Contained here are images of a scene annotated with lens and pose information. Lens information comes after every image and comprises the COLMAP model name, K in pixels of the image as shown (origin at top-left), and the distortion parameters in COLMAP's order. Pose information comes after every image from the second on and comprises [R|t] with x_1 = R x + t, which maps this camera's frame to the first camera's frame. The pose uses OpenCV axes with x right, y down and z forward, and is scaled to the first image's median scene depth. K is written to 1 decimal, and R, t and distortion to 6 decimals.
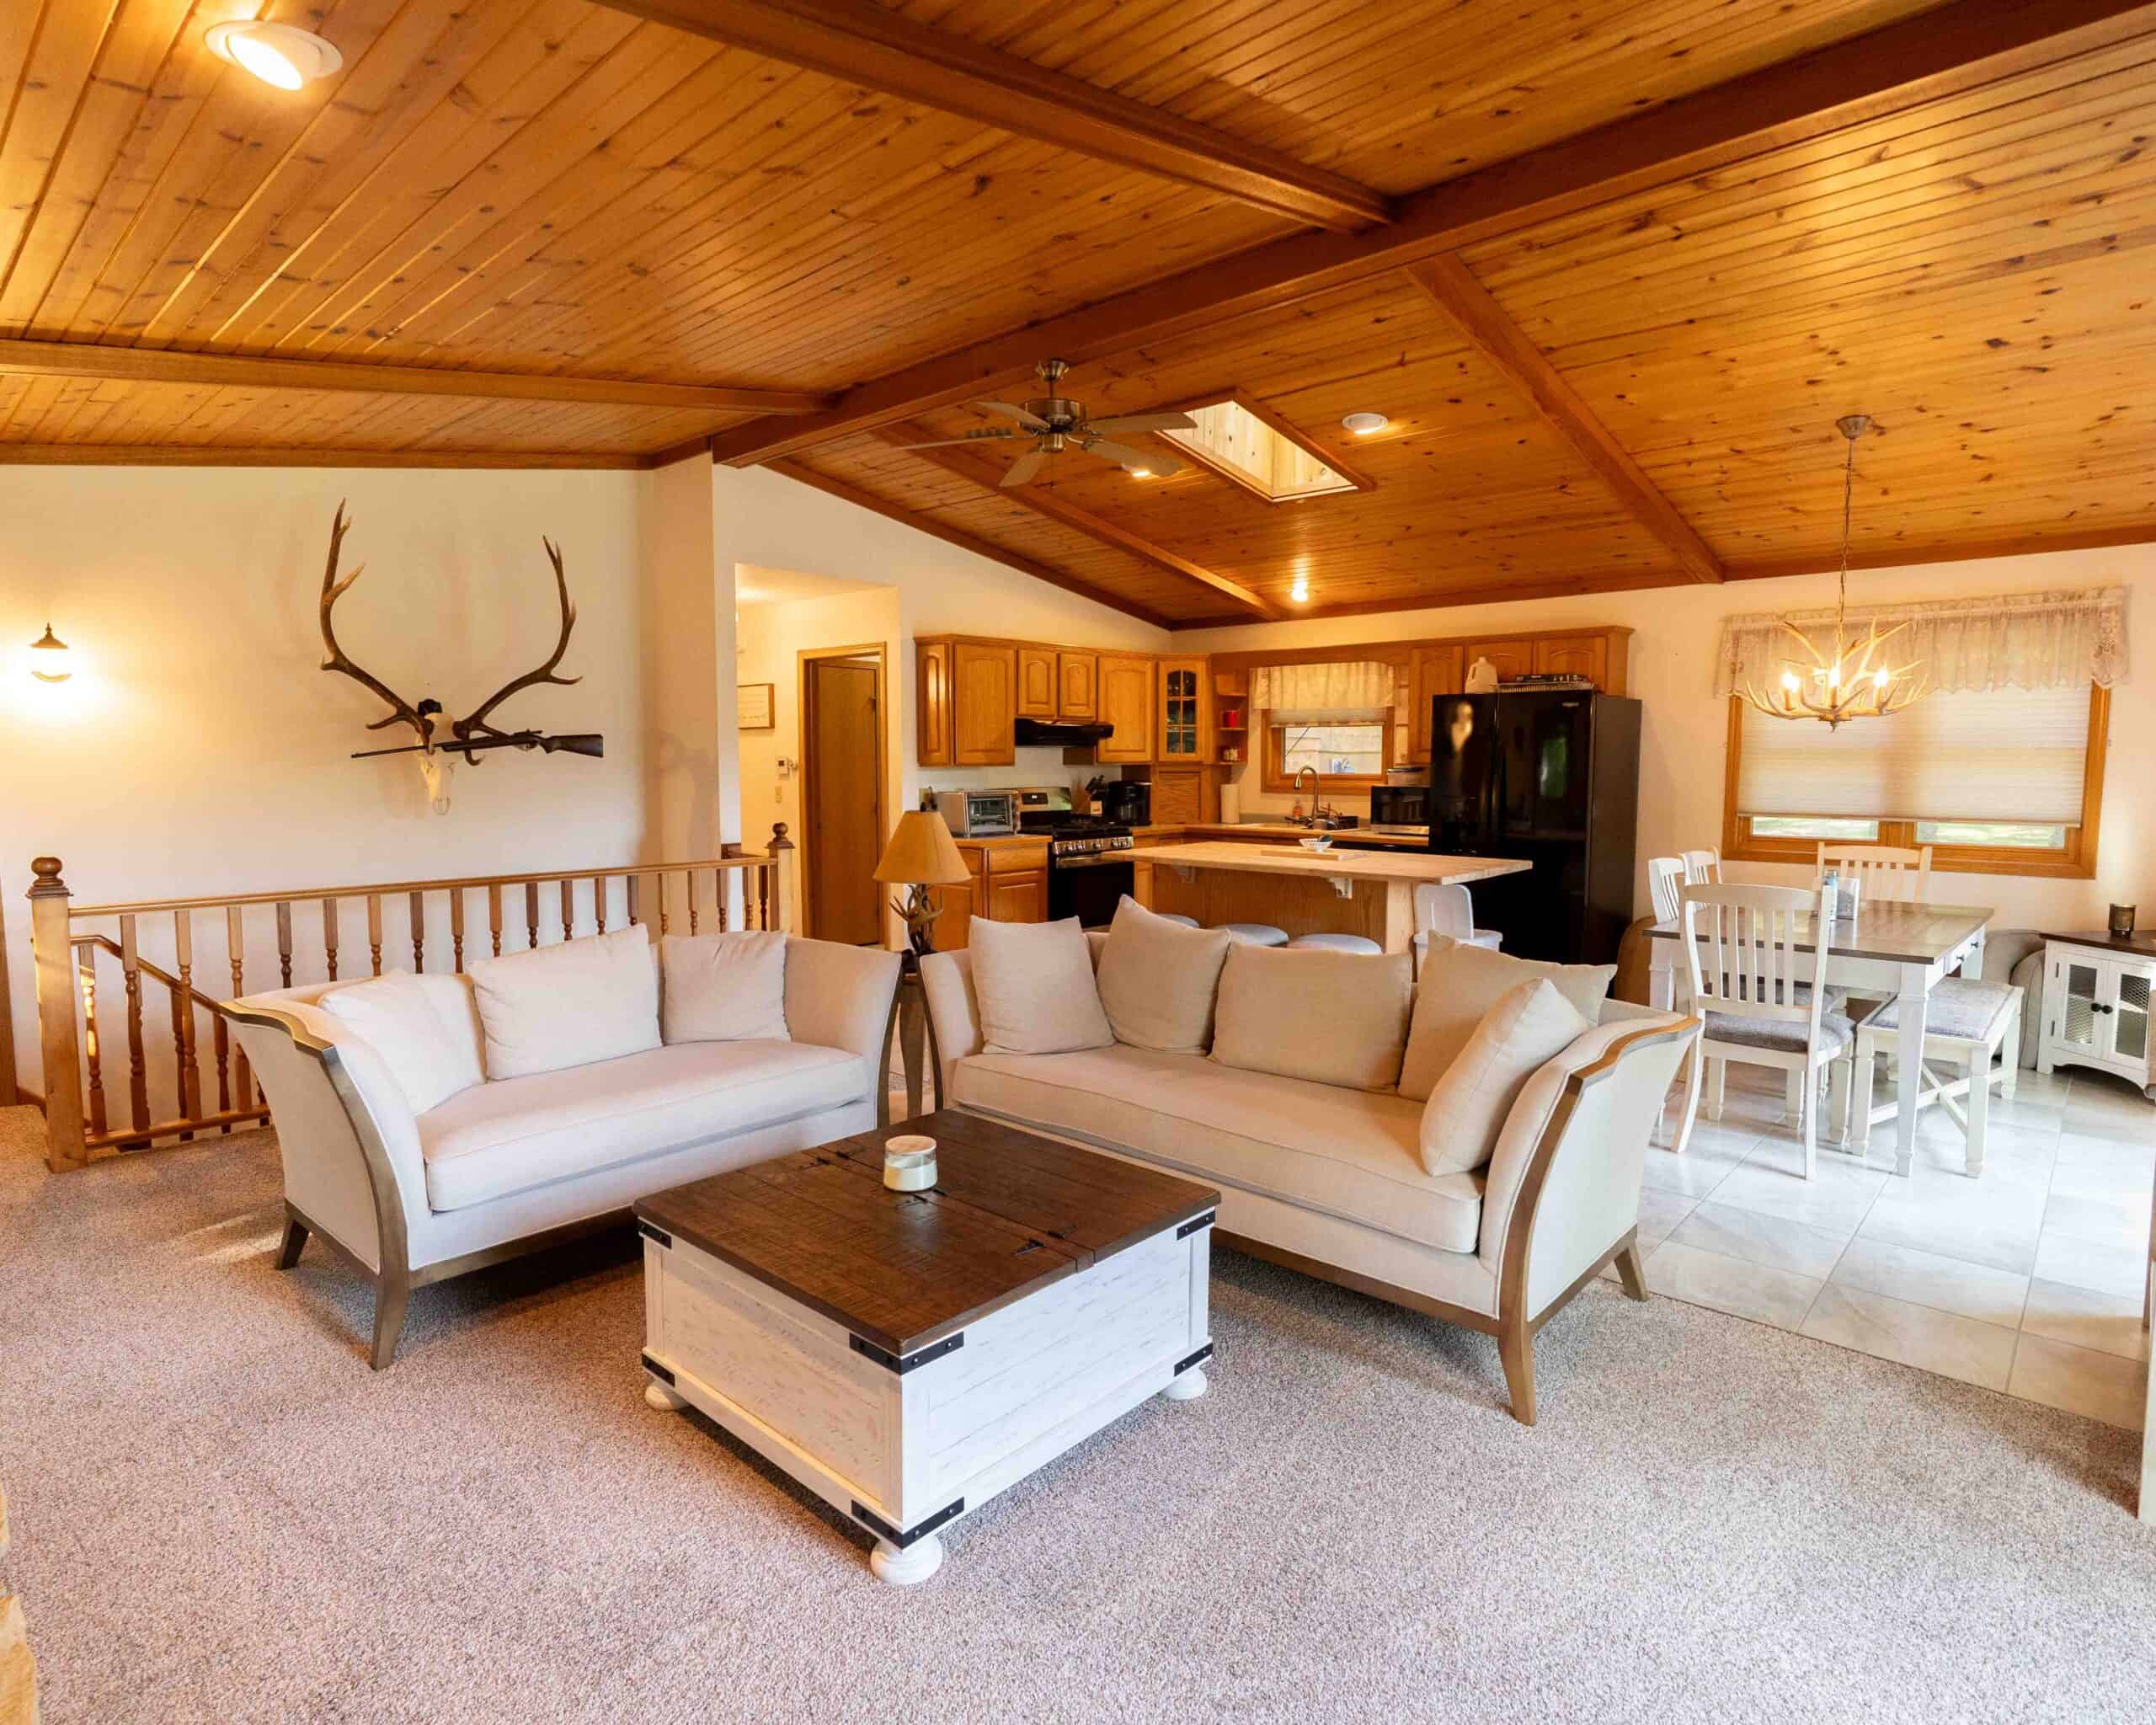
lens RADIAL K [[1175.2, 0, 1087.3], [0, 1175.2, 862.4], [0, 0, 1]] dist [-0.007331, 0.003577]
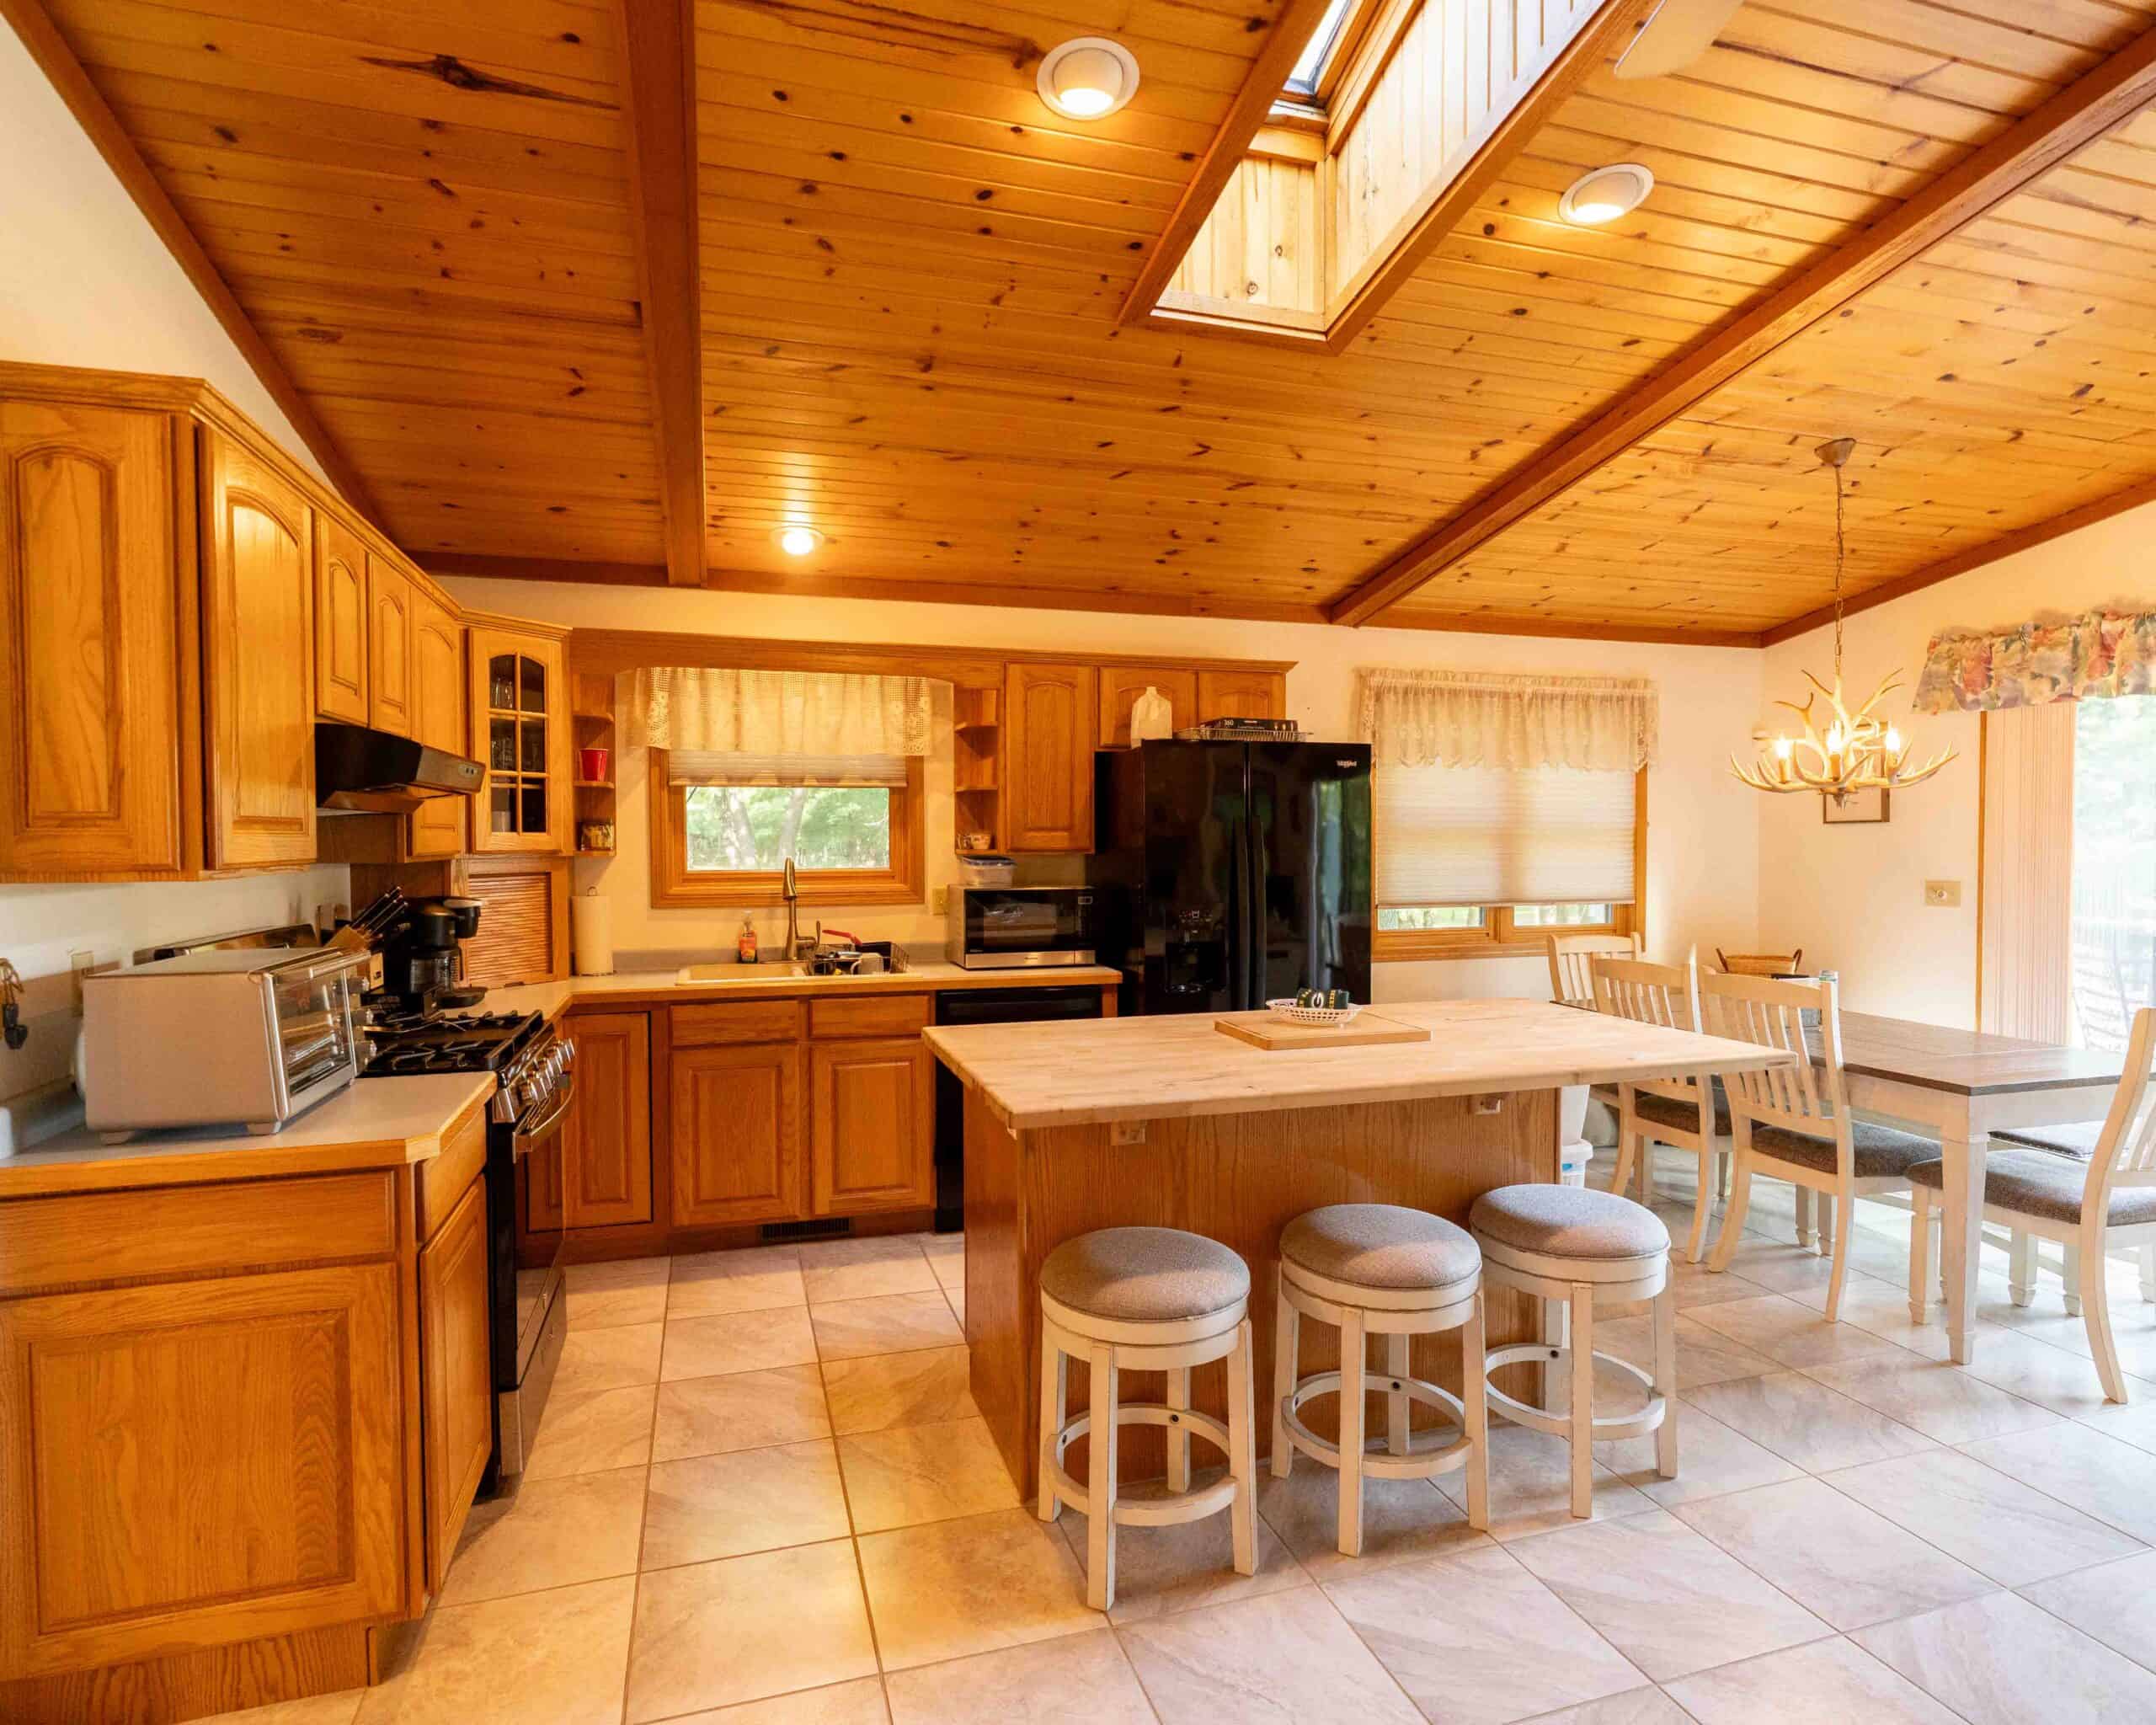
lens RADIAL K [[1175.2, 0, 1078.7], [0, 1175.2, 856.2], [0, 0, 1]] dist [-0.007331, 0.003577]
pose [[0.510920, -0.015957, 0.859480, -0.214398], [0.078411, 0.996525, -0.028111, -0.057053], [-0.856044, 0.081755, 0.510396, 0.613178]]
